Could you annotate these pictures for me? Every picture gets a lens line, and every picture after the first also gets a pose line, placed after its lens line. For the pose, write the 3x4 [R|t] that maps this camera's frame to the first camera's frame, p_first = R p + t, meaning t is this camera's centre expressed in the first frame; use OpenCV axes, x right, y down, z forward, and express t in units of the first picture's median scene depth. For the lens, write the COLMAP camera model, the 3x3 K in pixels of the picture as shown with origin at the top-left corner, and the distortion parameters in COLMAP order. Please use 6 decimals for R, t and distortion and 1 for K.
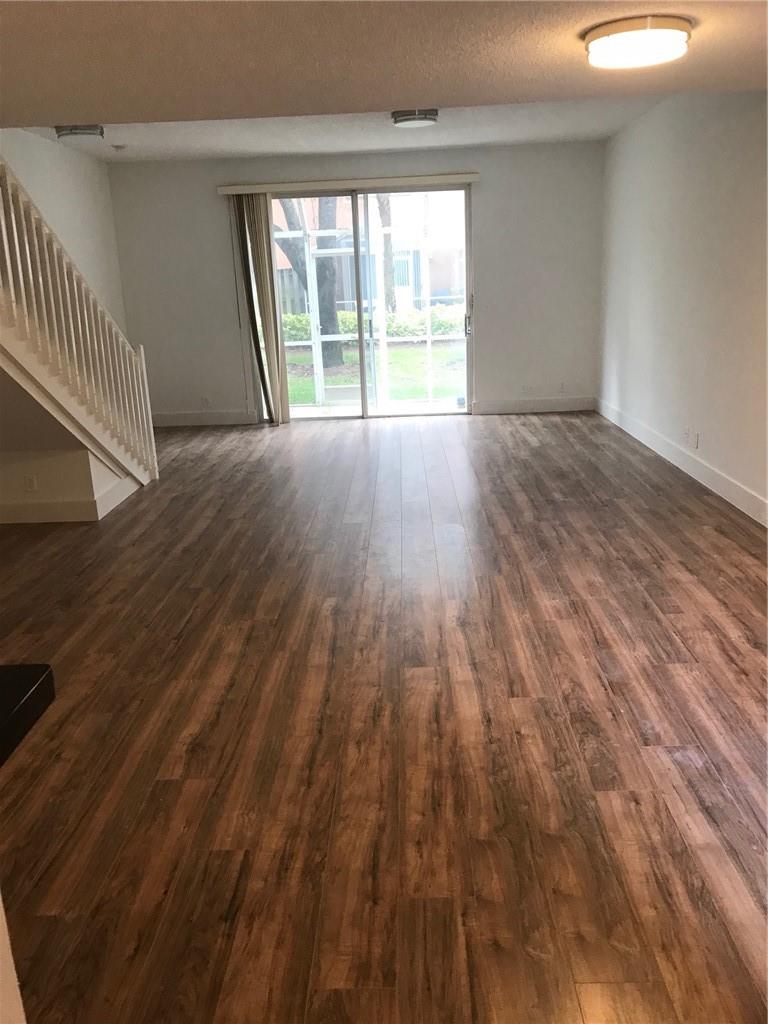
lens RADIAL K [[856.8, 0, 384.0], [0, 856.8, 511.0], [0, 0, 1]] dist [-0.002237, -0.020315]
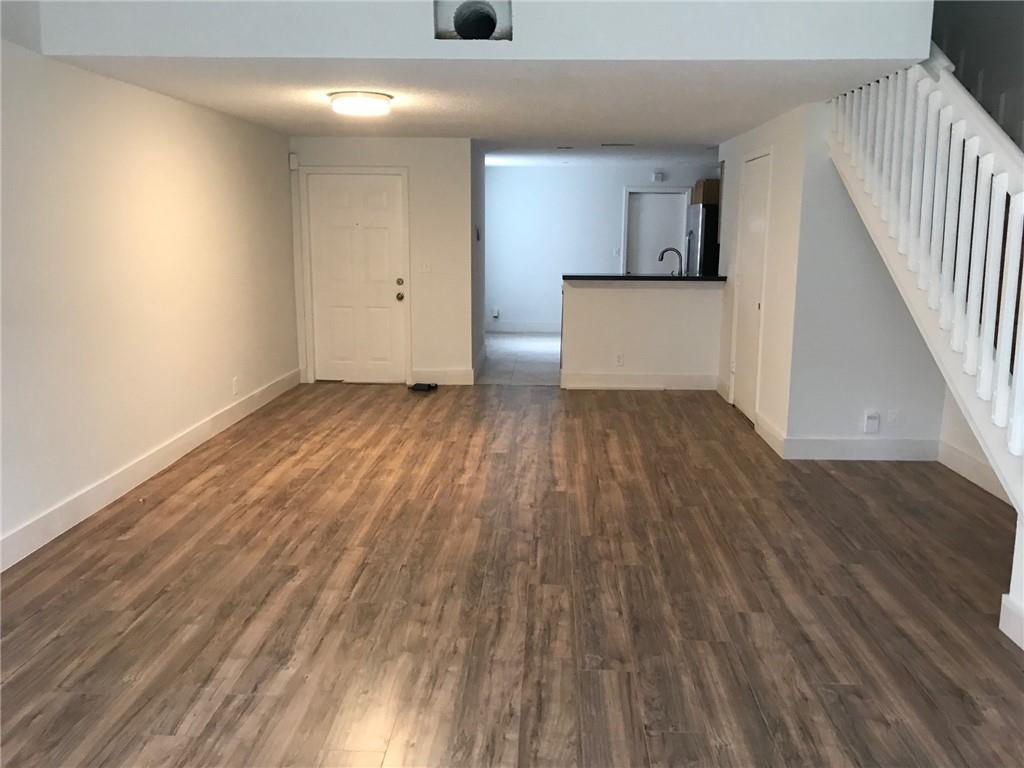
lens RADIAL K [[856.8, 0, 513.0], [0, 856.8, 382.0], [0, 0, 1]] dist [-0.002237, -0.020315]
pose [[-0.999068, 0.028124, 0.032745, -0.035944], [0.039558, 0.900142, 0.433796, -0.512551], [-0.017275, 0.434687, -0.900416, 1.856371]]
